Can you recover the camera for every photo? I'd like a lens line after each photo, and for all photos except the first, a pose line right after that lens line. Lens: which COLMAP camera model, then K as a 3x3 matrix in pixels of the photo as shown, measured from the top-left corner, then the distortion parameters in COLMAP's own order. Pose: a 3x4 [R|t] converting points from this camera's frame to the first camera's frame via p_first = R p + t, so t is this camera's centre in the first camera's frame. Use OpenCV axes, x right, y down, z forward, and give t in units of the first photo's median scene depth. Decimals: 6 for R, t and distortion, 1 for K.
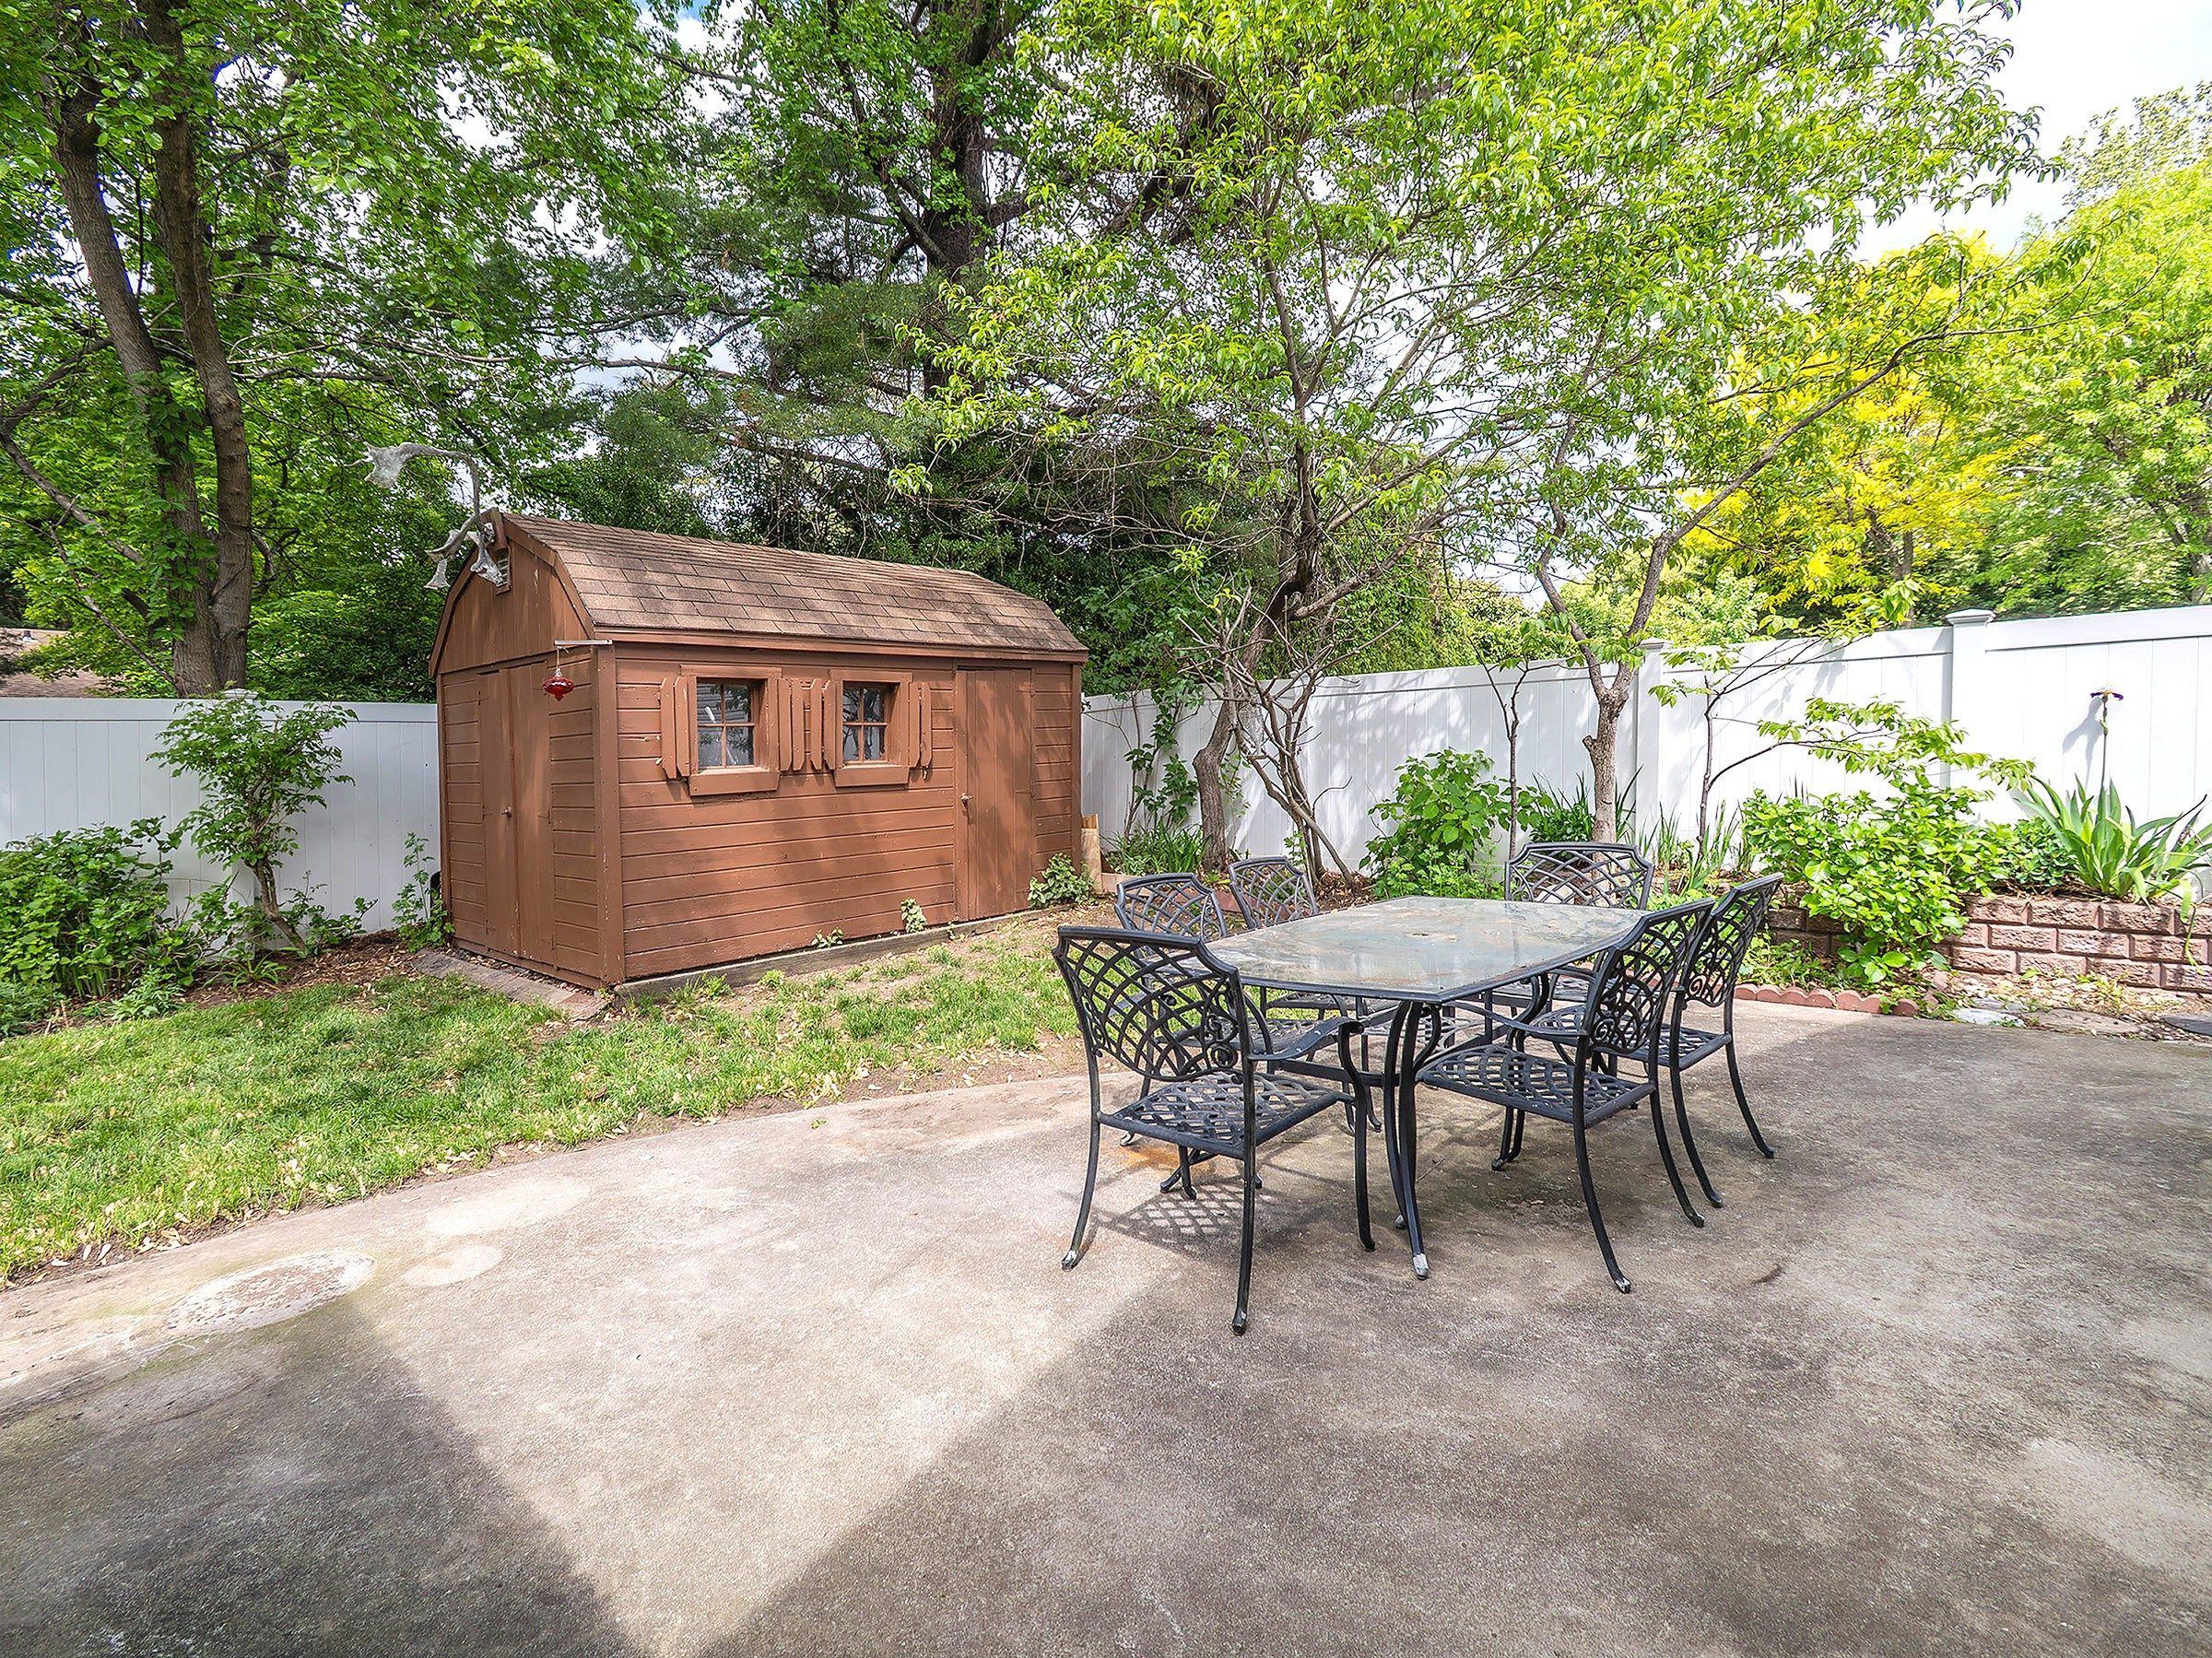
lens RADIAL K [[1107.6, 0, 1101.8], [0, 1107.6, 824.4], [0, 0, 1]] dist [-0.001311, -0.000281]
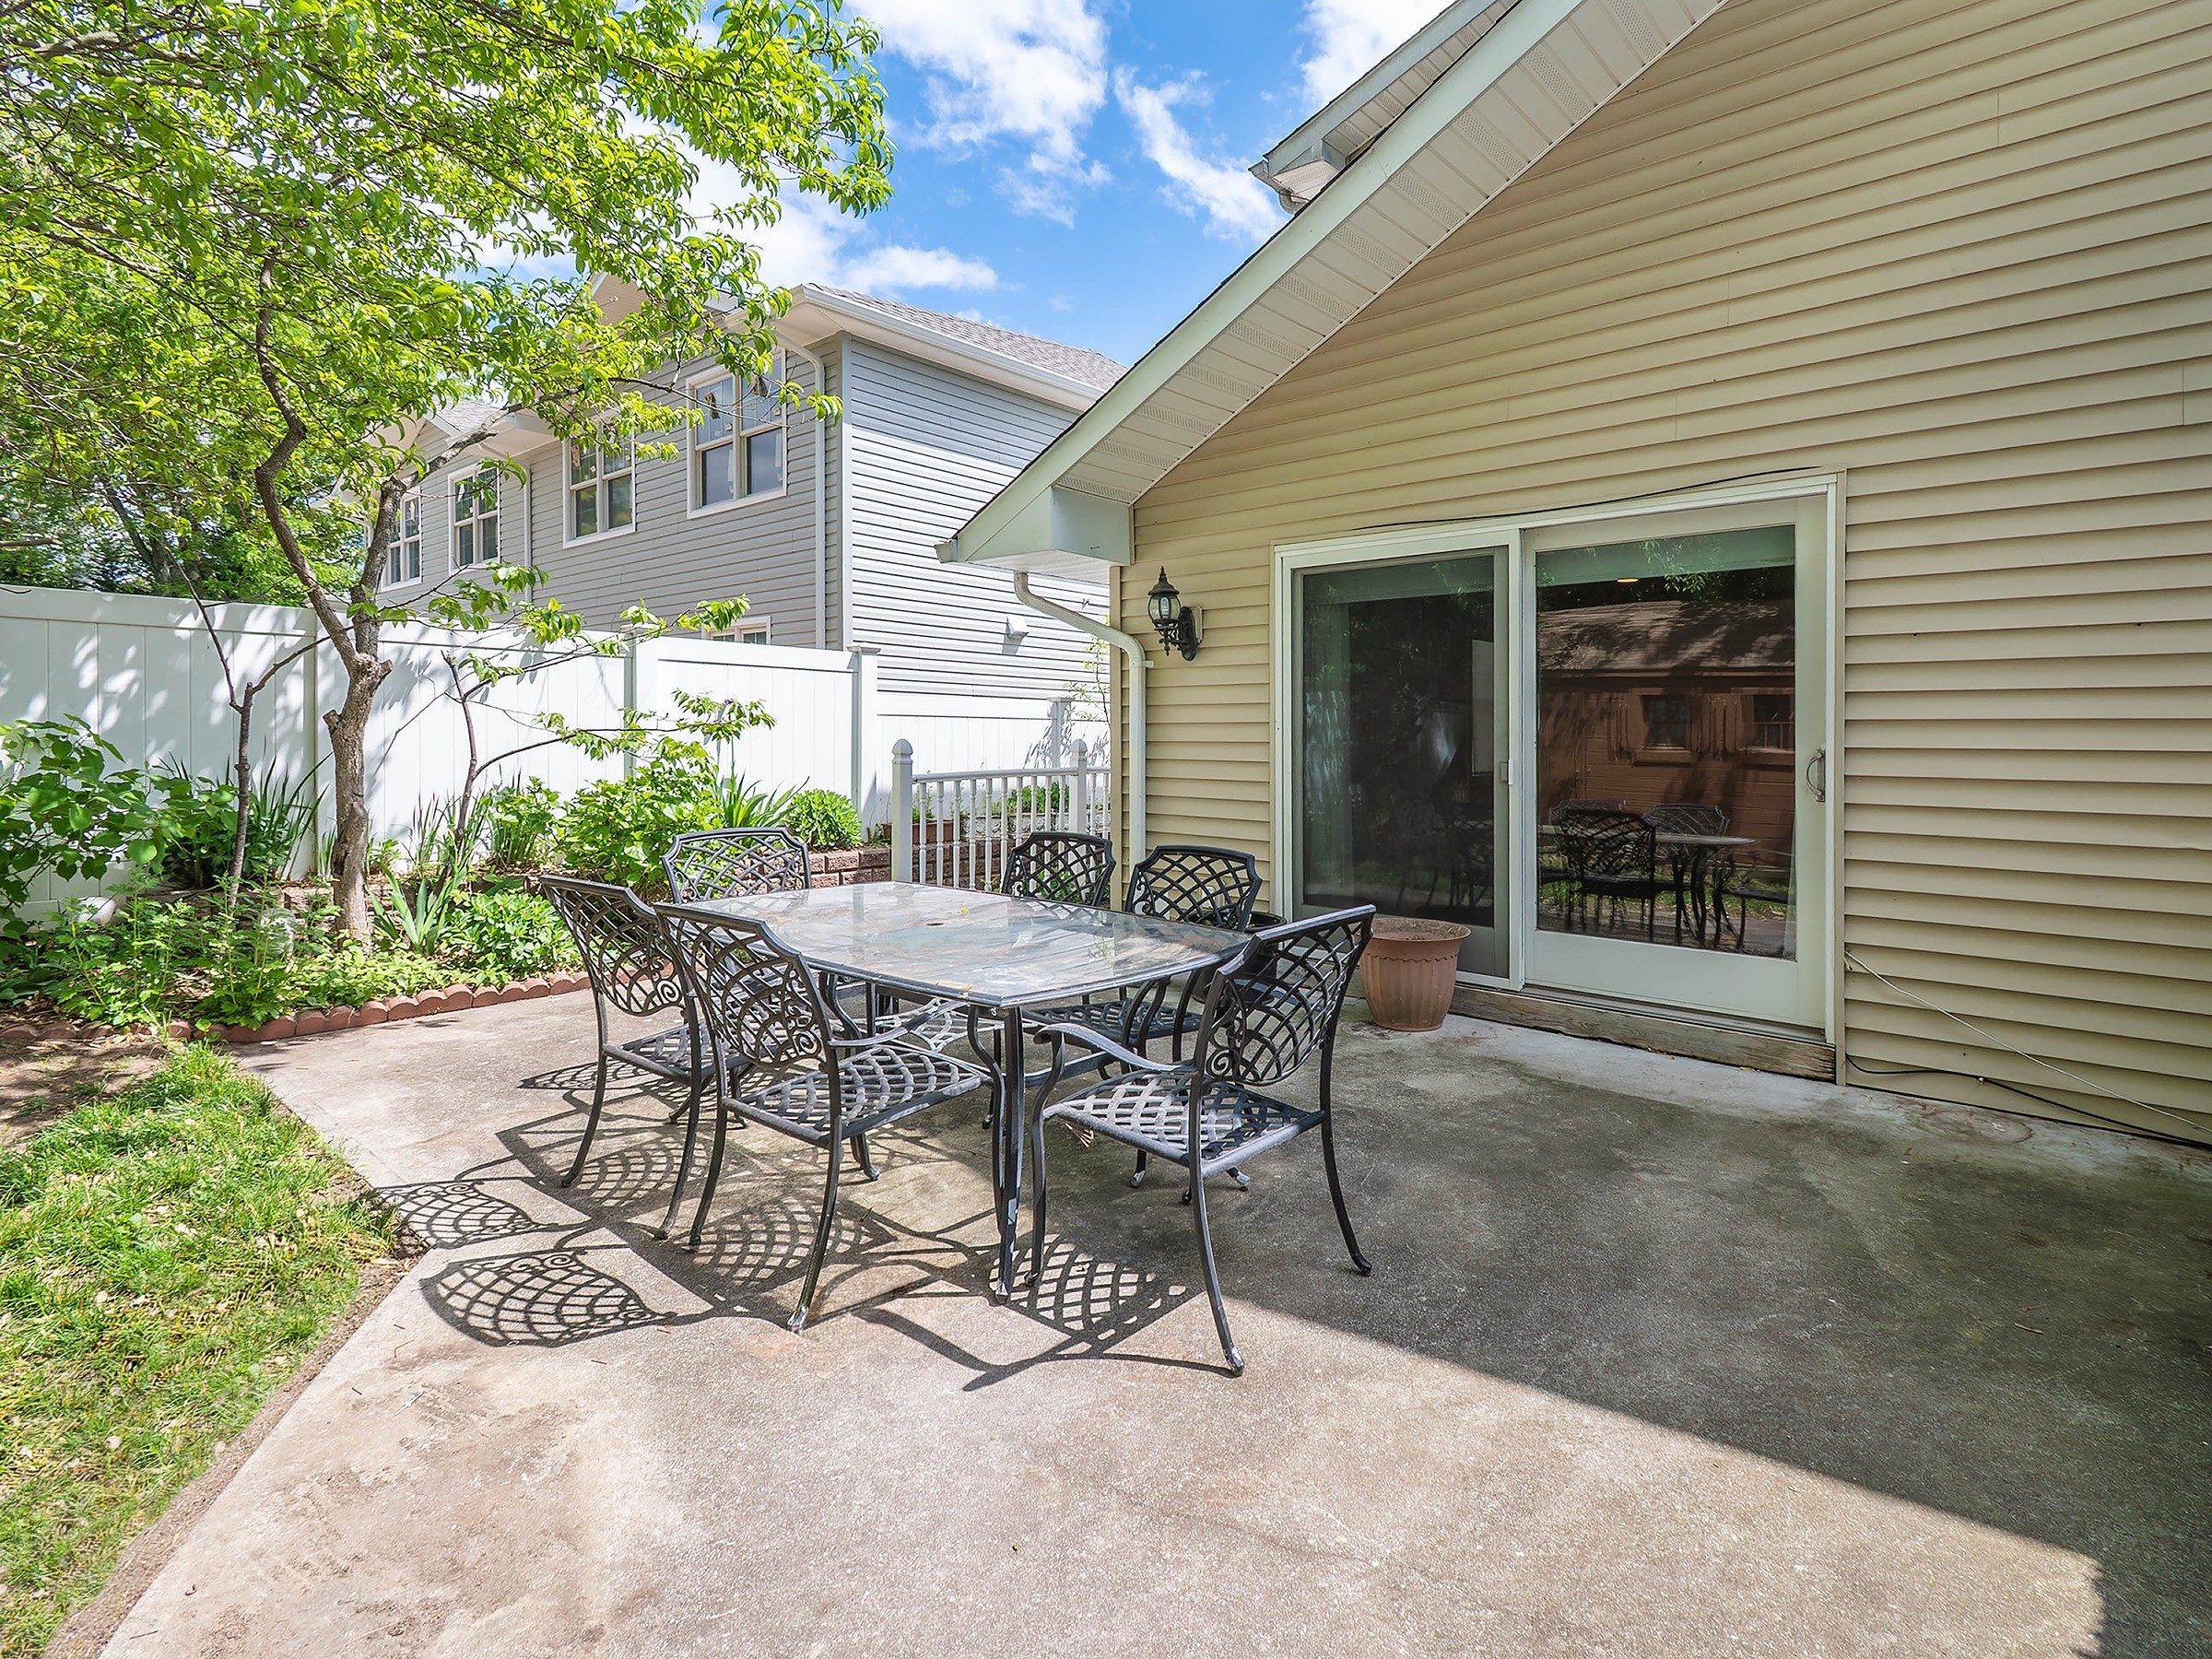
lens RADIAL K [[1107.7, 0, 1103.5], [0, 1107.7, 833.5], [0, 0, 1]] dist [-0.001311, -0.000281]
pose [[-0.015412, -0.057212, 0.998243, -0.733447], [0.046648, 0.997233, 0.057874, -0.025723], [-0.998792, 0.047458, -0.012701, 1.012323]]
